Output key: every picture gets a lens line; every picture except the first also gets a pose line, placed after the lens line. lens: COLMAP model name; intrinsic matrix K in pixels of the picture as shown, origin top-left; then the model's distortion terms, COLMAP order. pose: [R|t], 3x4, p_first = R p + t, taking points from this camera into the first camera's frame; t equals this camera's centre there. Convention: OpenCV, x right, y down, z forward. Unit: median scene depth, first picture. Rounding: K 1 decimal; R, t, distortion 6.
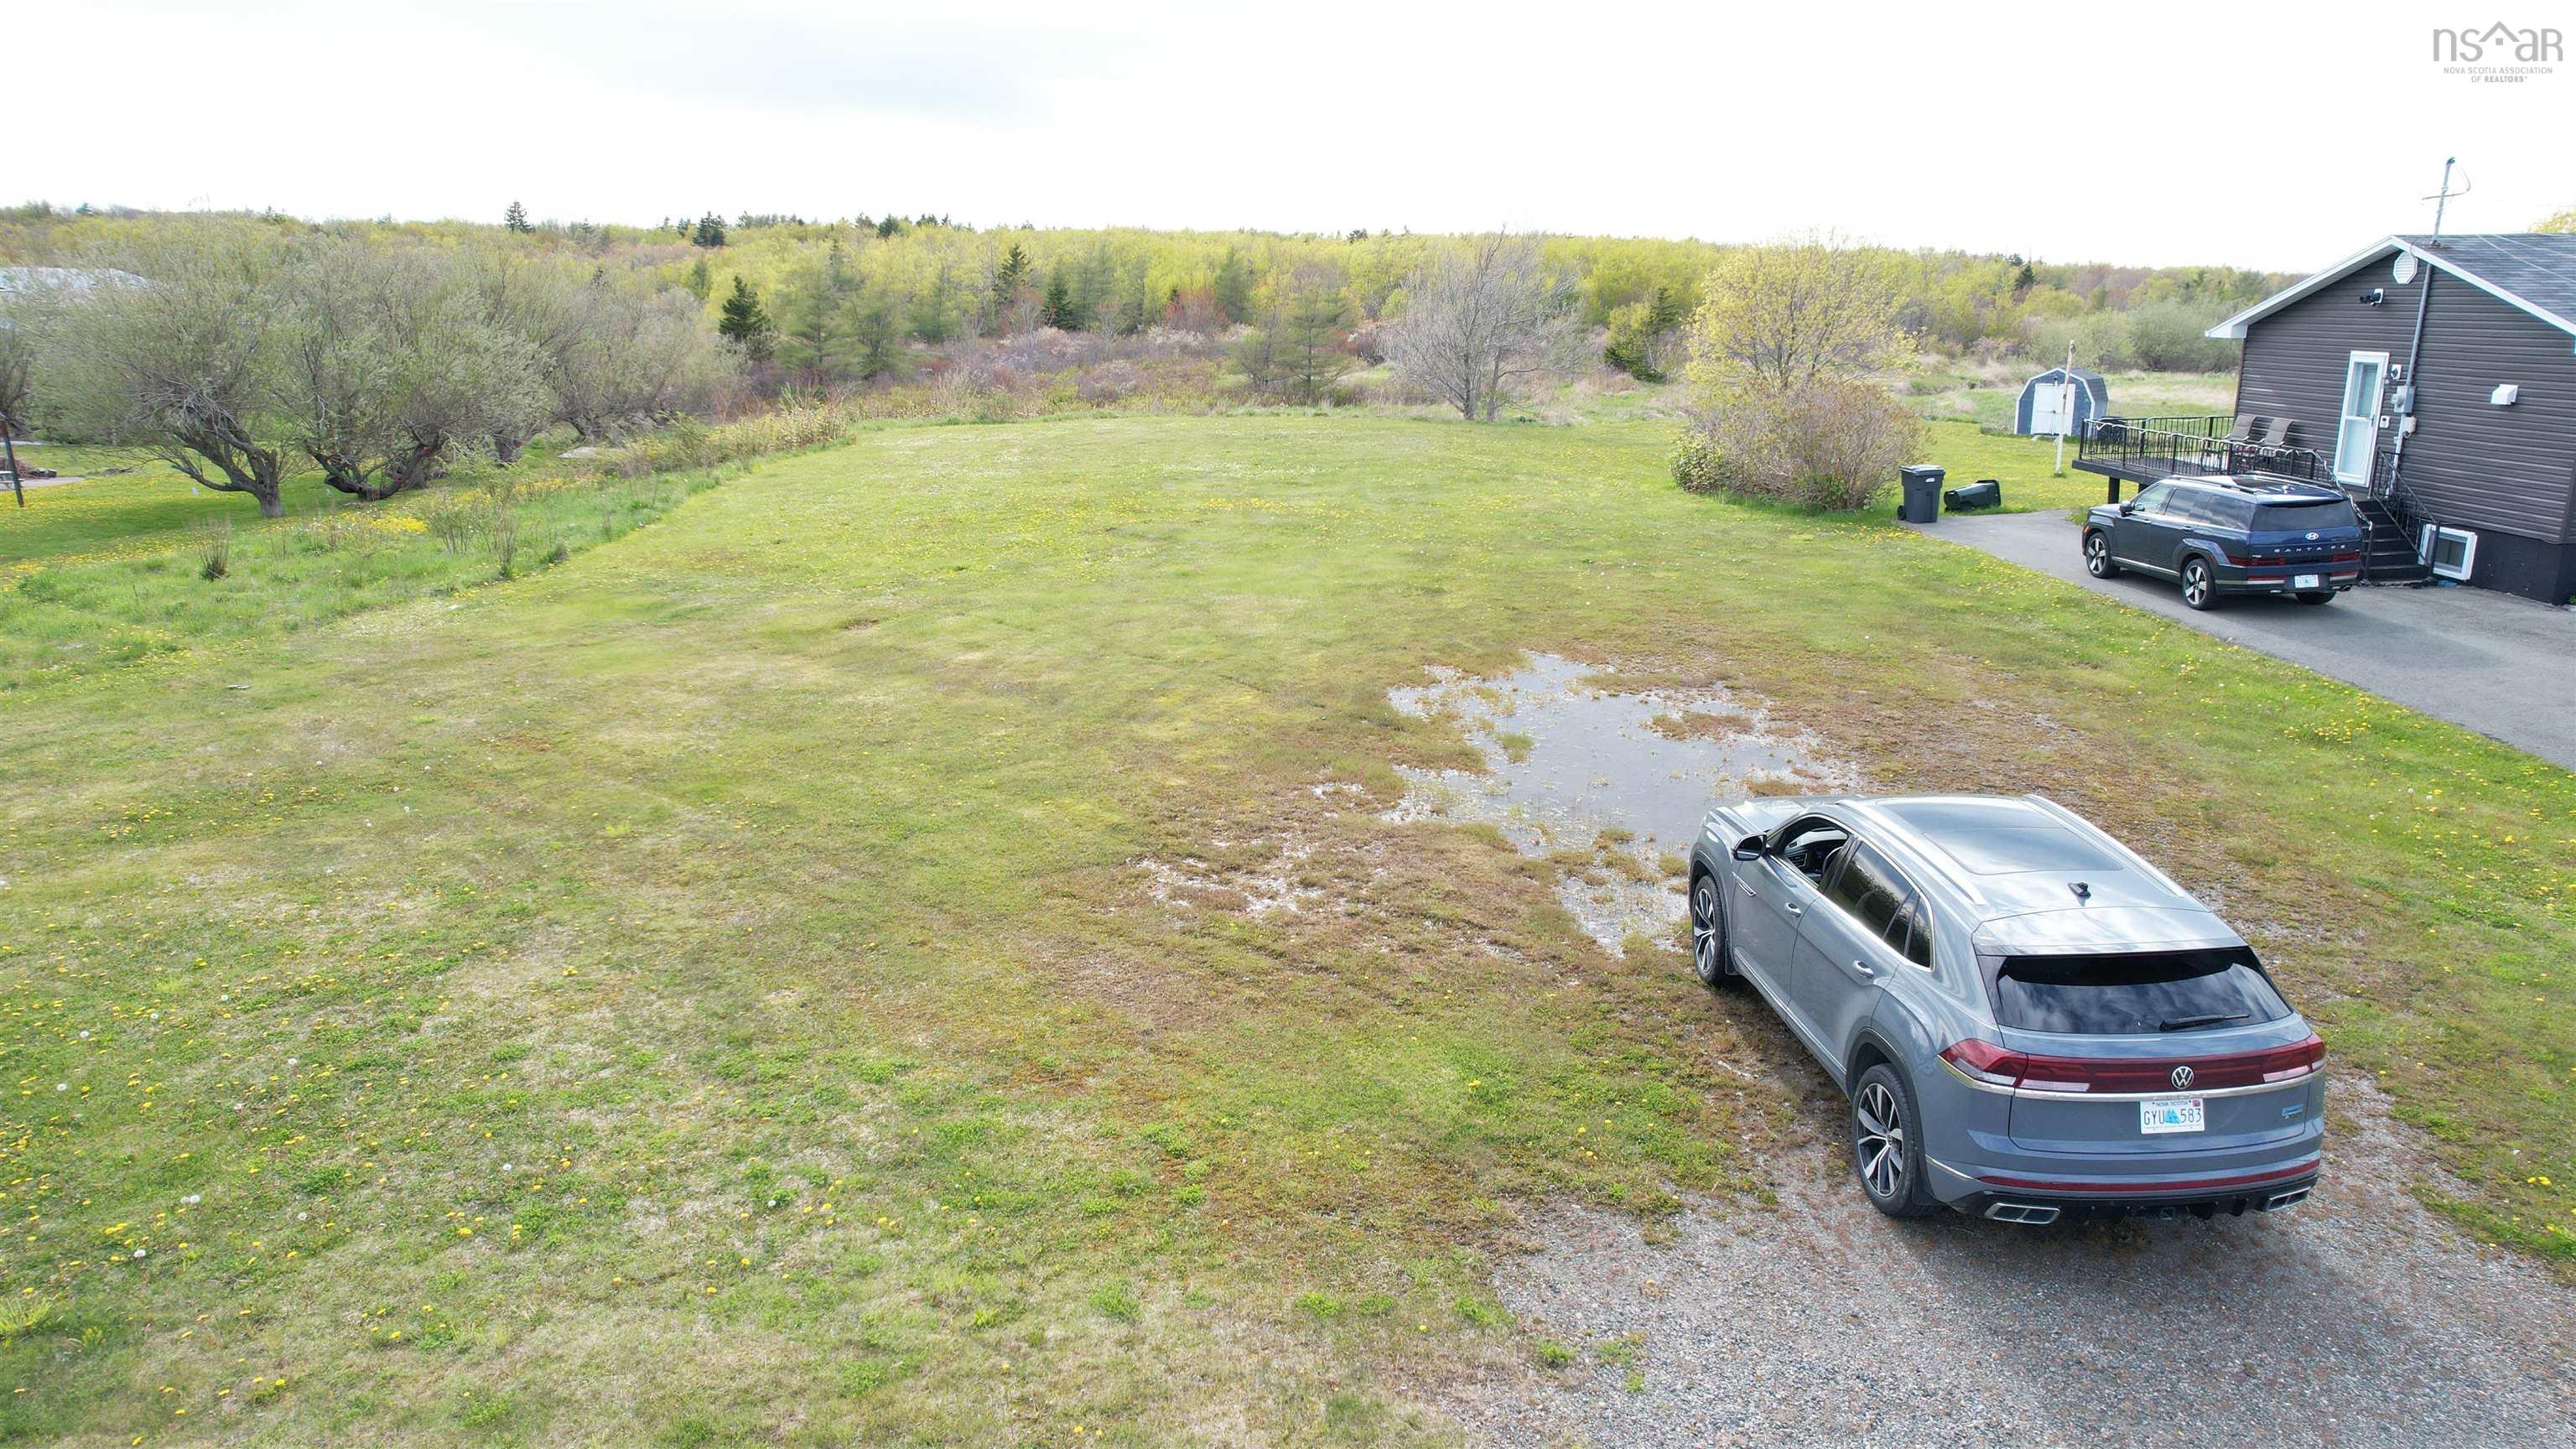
lens RADIAL K [[1659.6, 0, 1316.3], [0, 1659.6, 782.1], [0, 0, 1]] dist [-0.070240, 0.062073]
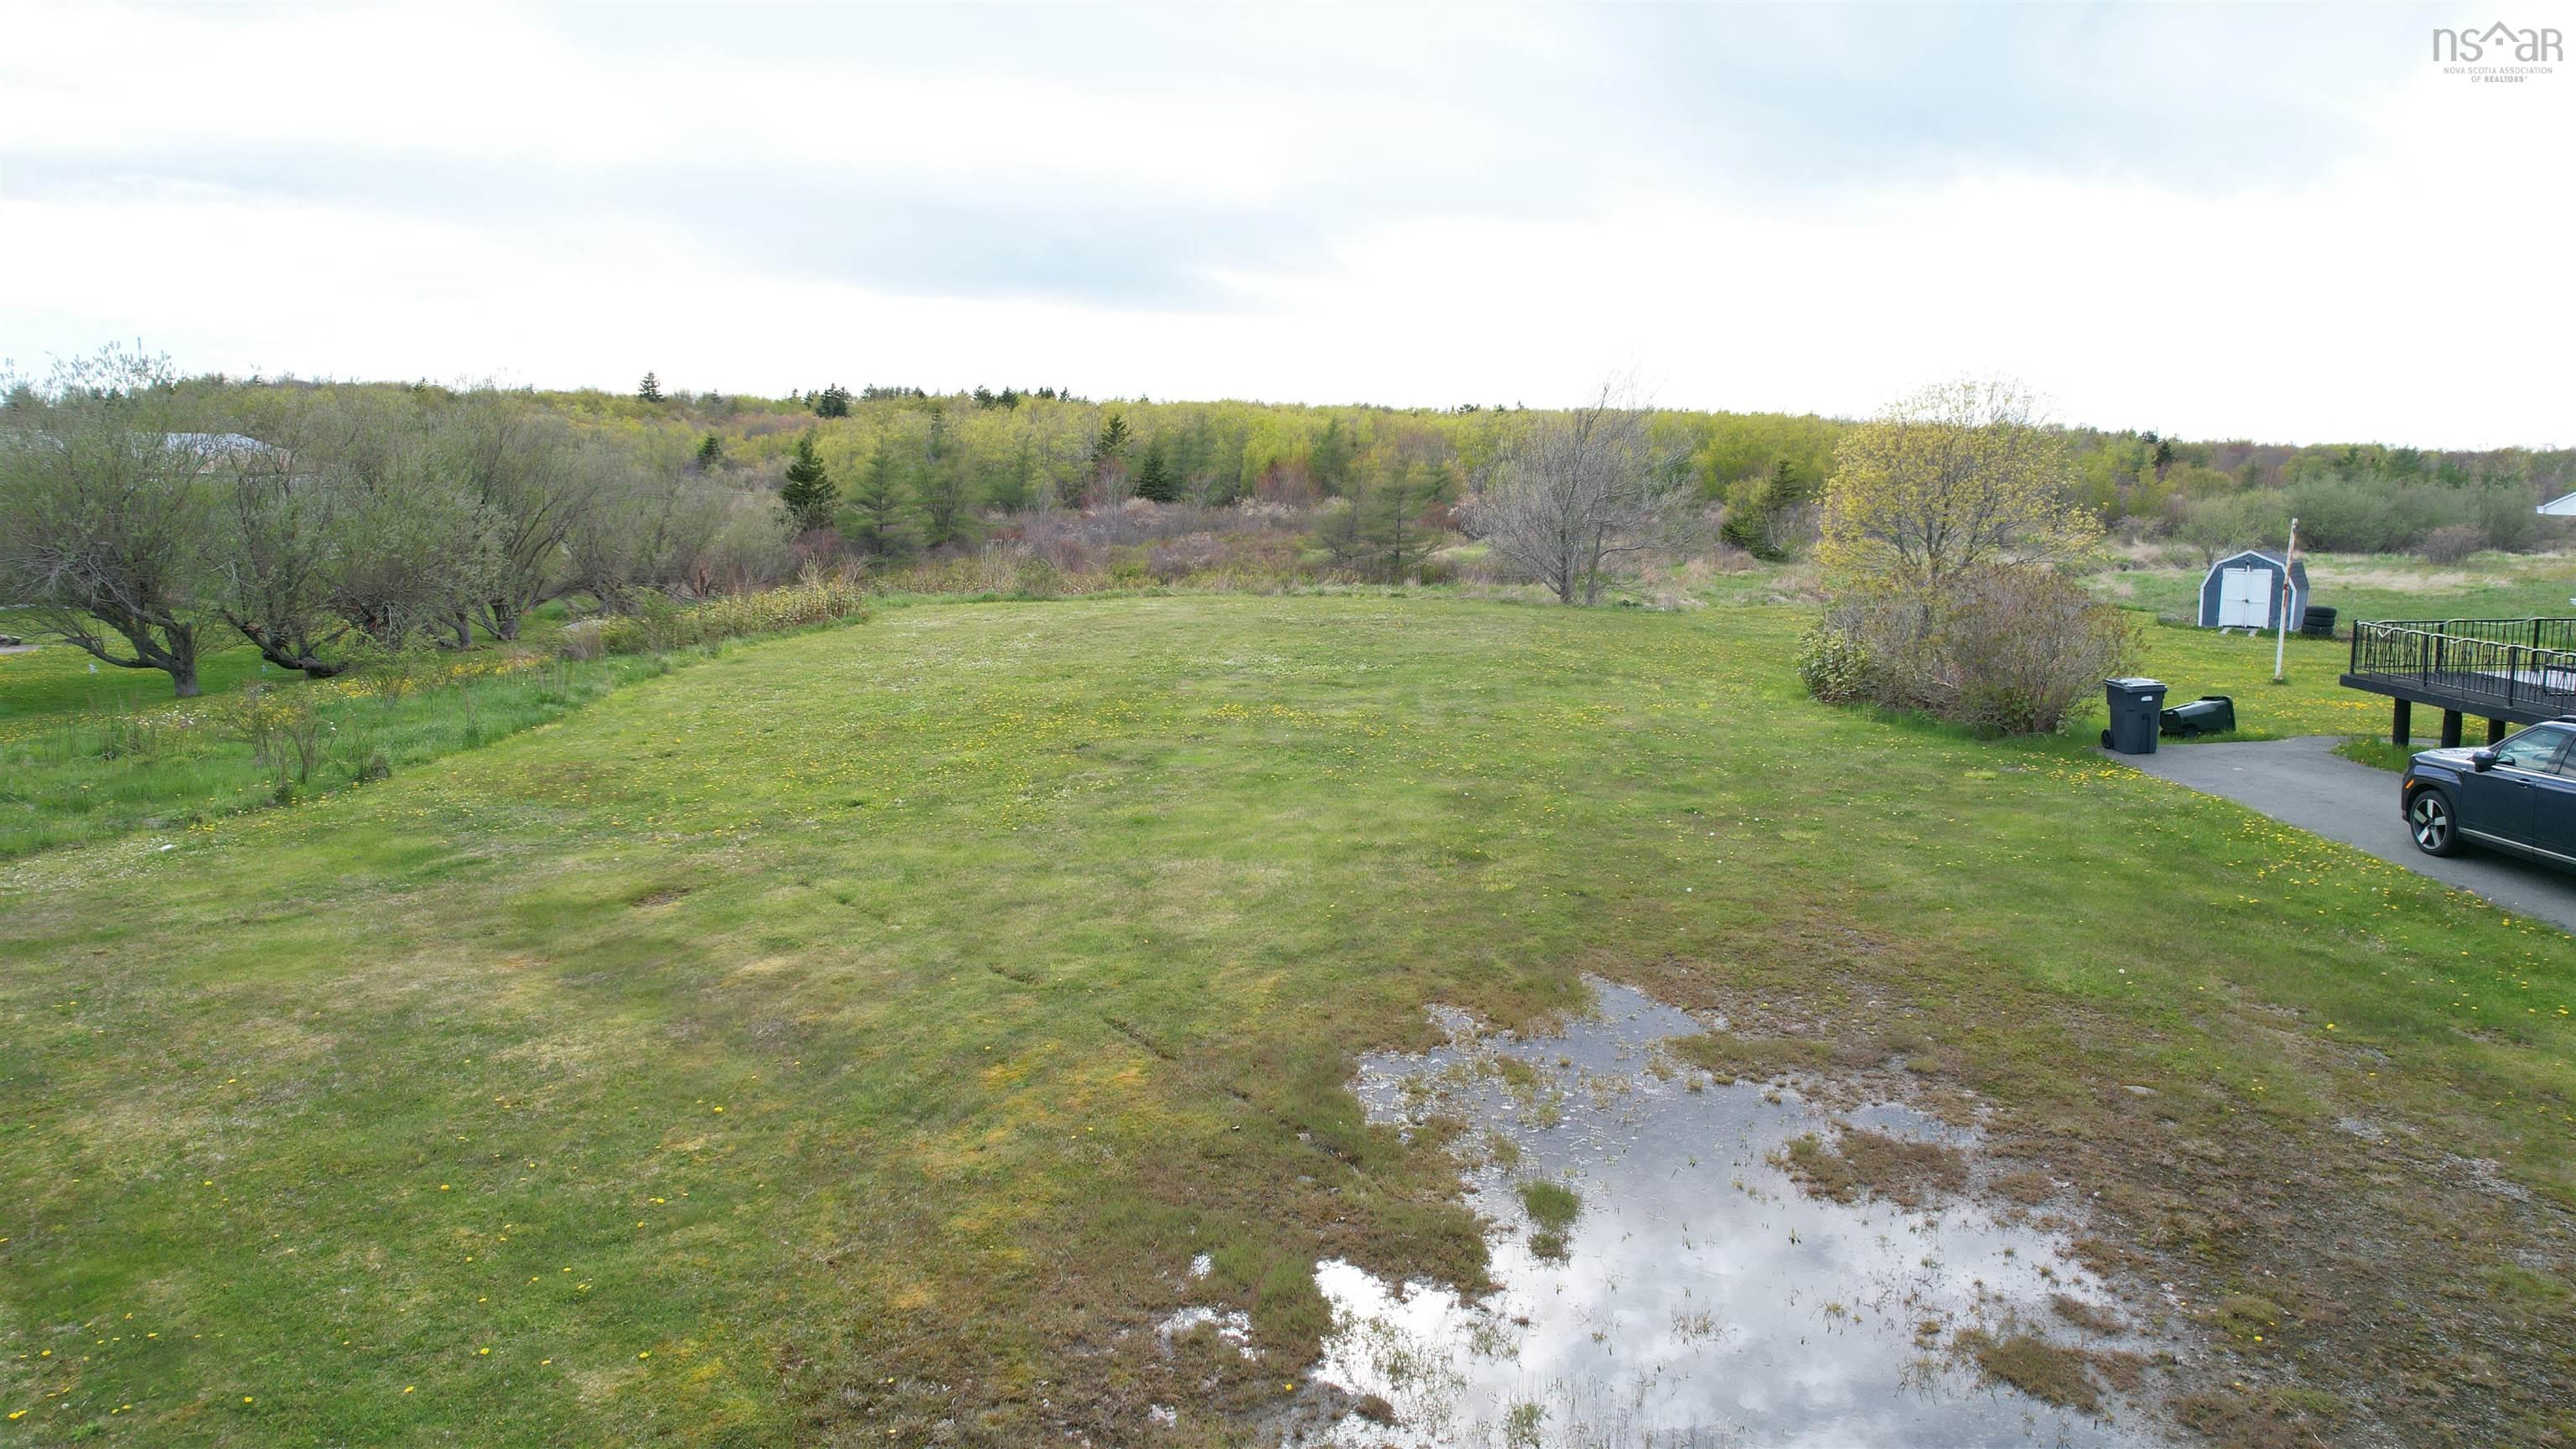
lens RADIAL K [[1659.6, 0, 1316.3], [0, 1659.6, 782.1], [0, 0, 1]] dist [-0.070240, 0.062073]
pose [[0.997457, 0.019238, -0.068622, 0.029626], [-0.026027, 0.994702, -0.099450, -0.042755], [0.066345, 0.100983, 0.992674, 0.160319]]
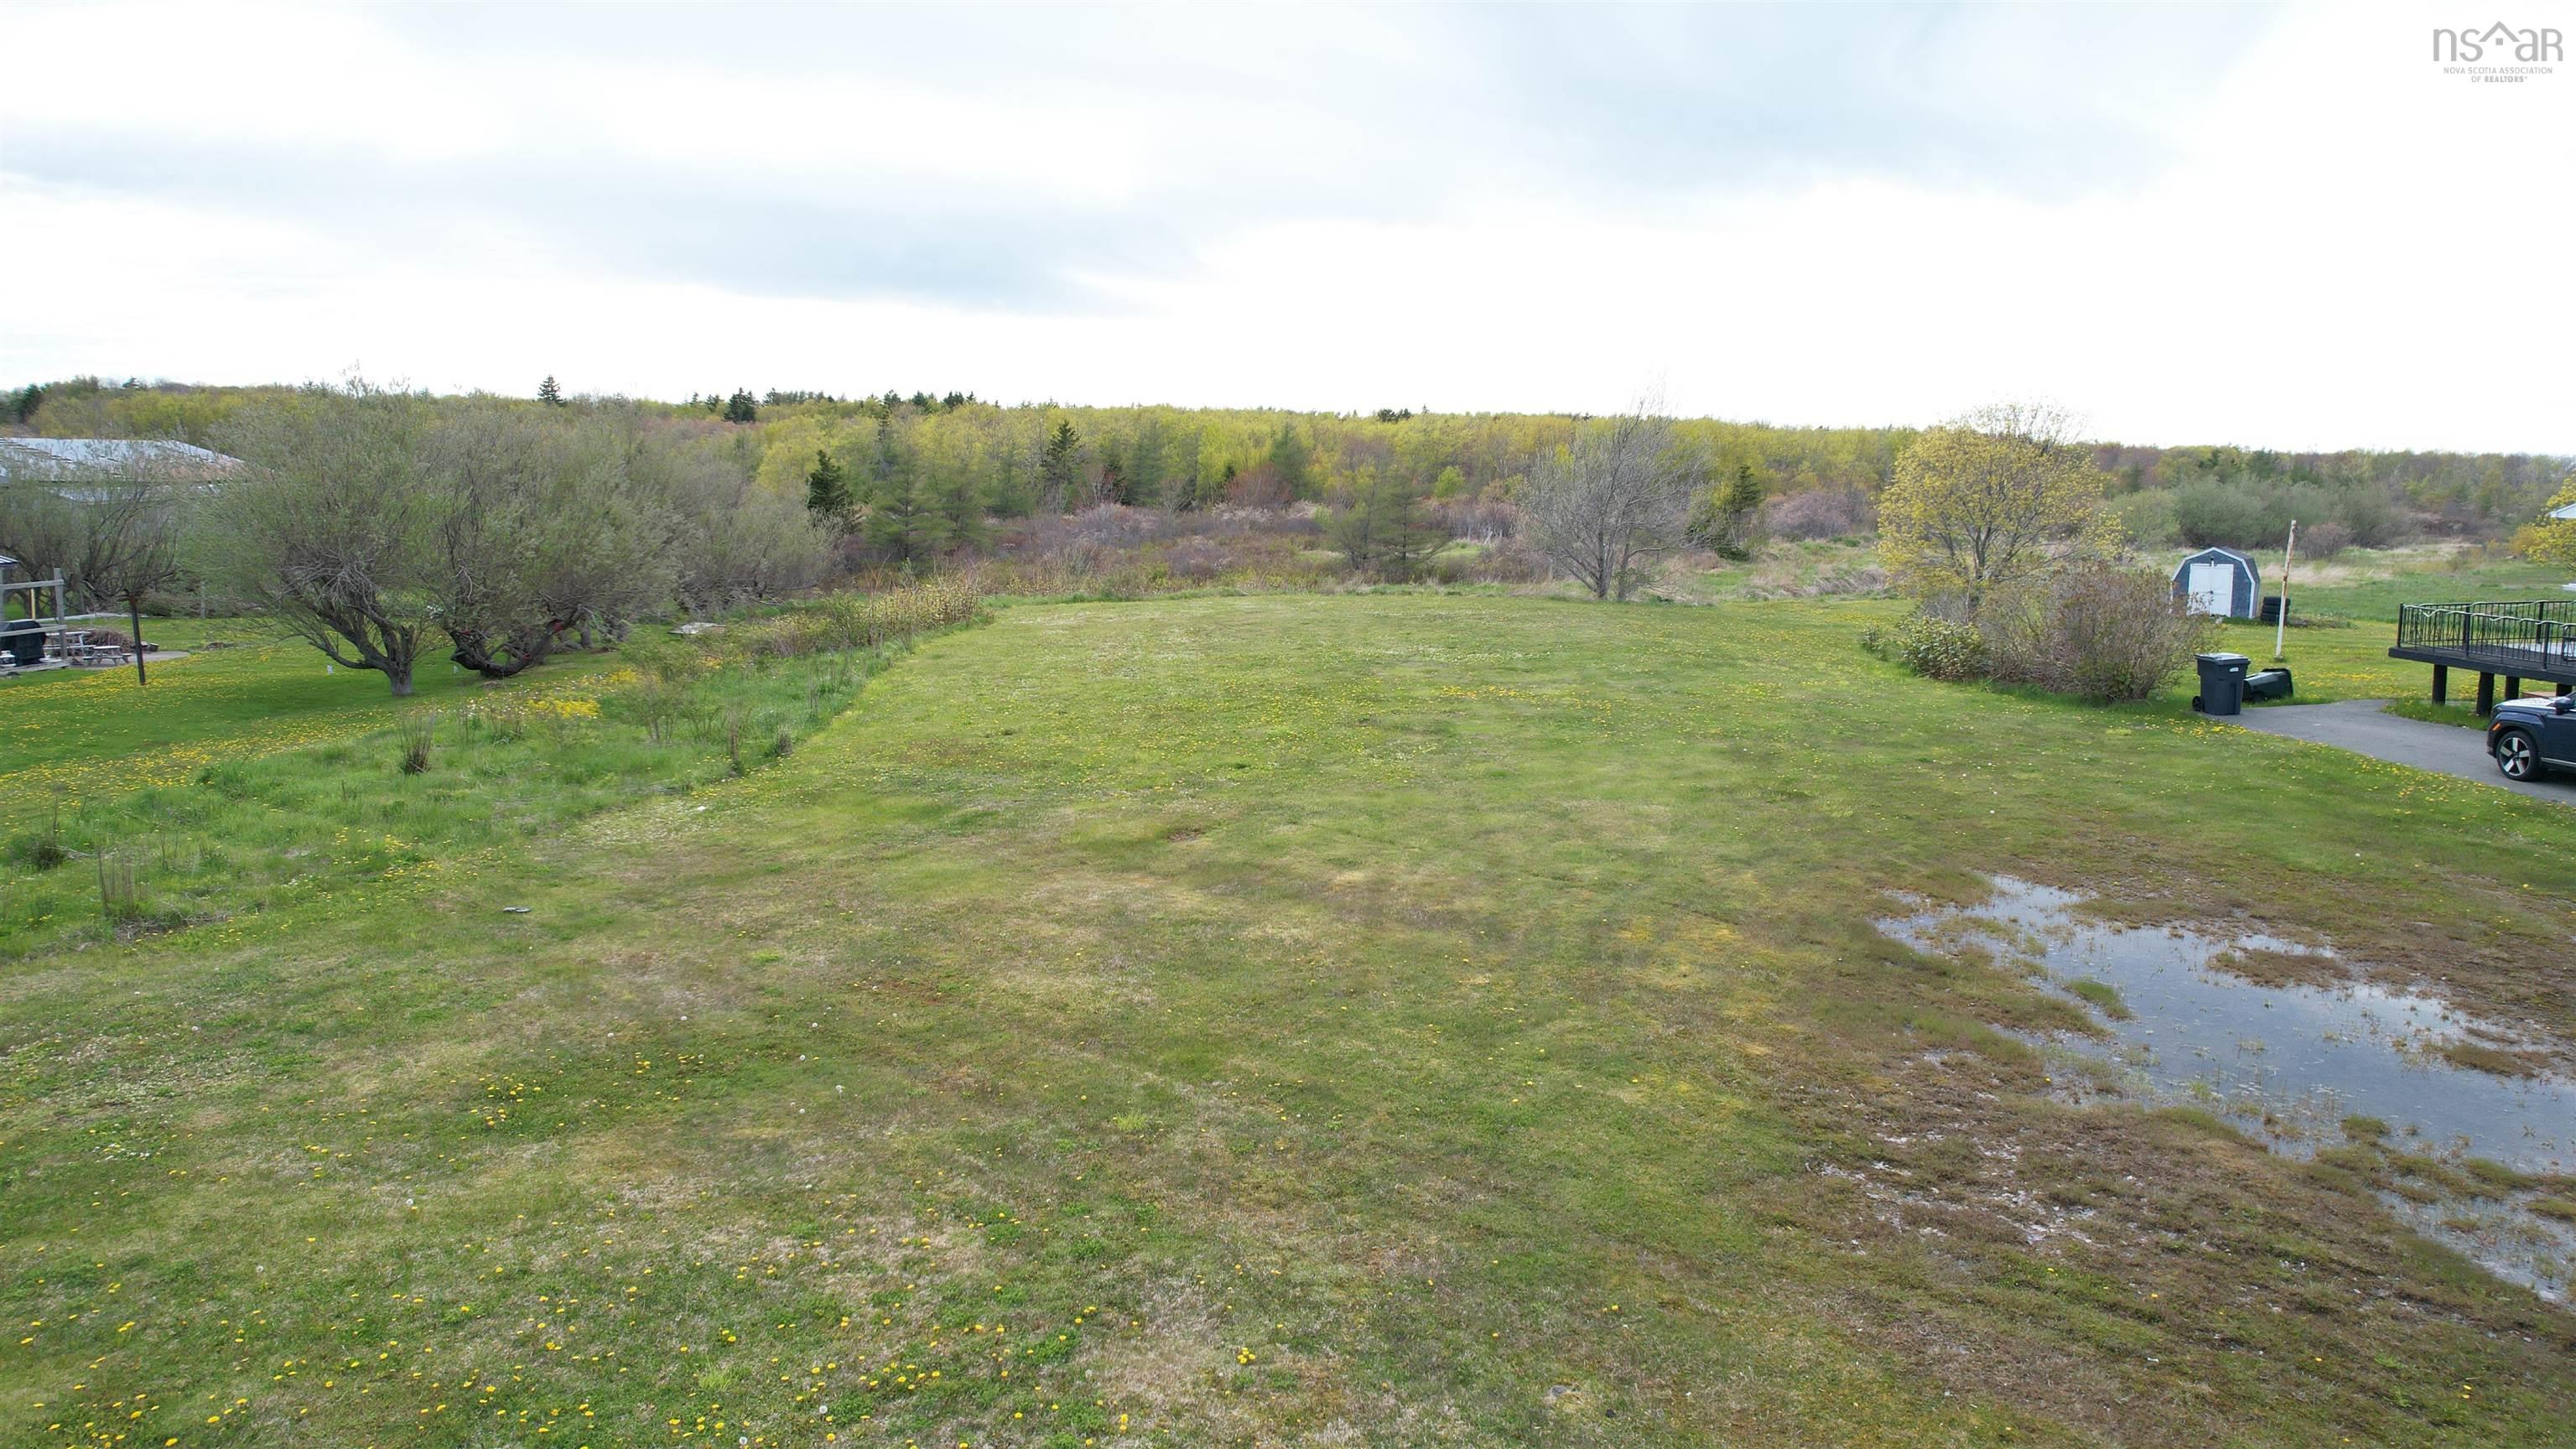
lens RADIAL K [[1659.6, 0, 1316.3], [0, 1659.6, 782.1], [0, 0, 1]] dist [-0.070240, 0.062073]
pose [[0.999985, 0.002975, 0.004512, -0.110484], [-0.002501, 0.994811, -0.101713, -0.017444], [-0.004791, 0.101700, 0.994804, 0.059716]]
